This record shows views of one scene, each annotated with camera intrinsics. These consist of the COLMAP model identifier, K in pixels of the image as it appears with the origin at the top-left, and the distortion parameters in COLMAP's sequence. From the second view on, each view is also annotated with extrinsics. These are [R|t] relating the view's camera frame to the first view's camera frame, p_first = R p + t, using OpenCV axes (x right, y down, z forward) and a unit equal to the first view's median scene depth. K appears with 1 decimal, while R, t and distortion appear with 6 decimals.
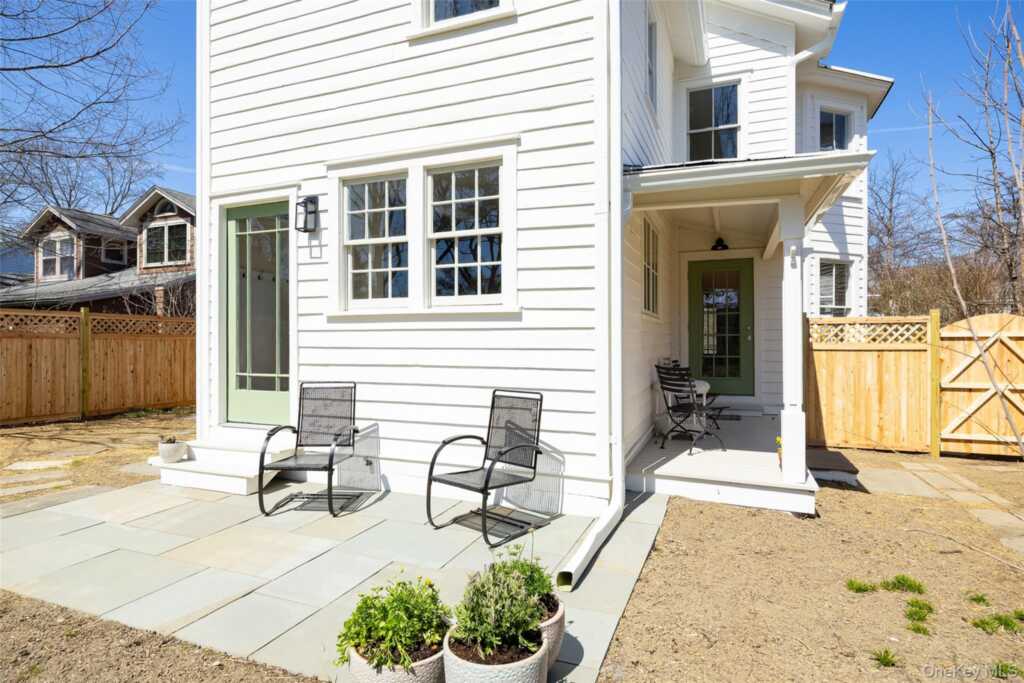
lens RADIAL K [[573.8, 0, 506.3], [0, 573.8, 342.4], [0, 0, 1]] dist [-0.000598, -0.000342]
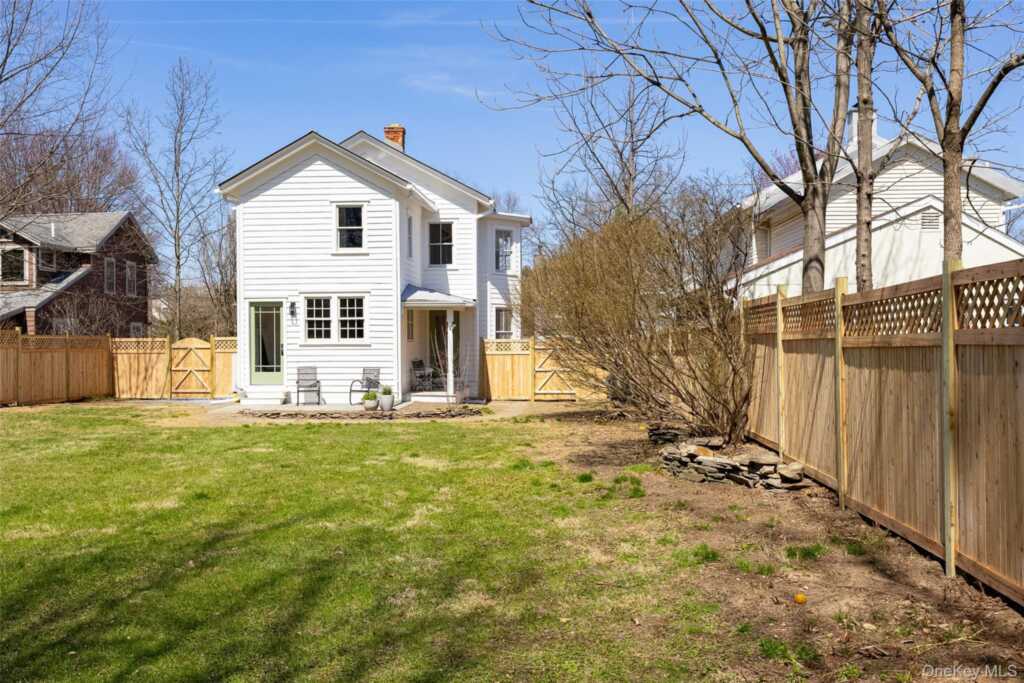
lens RADIAL K [[1045.3, 0, 510.8], [0, 1045.3, 340.7], [0, 0, 1]] dist [-0.018649, 0.000000]
pose [[0.943426, -0.002545, 0.331572, -1.042094], [0.002706, 0.999996, -0.000023, -0.061911], [-0.331571, 0.000919, 0.943430, -4.249892]]
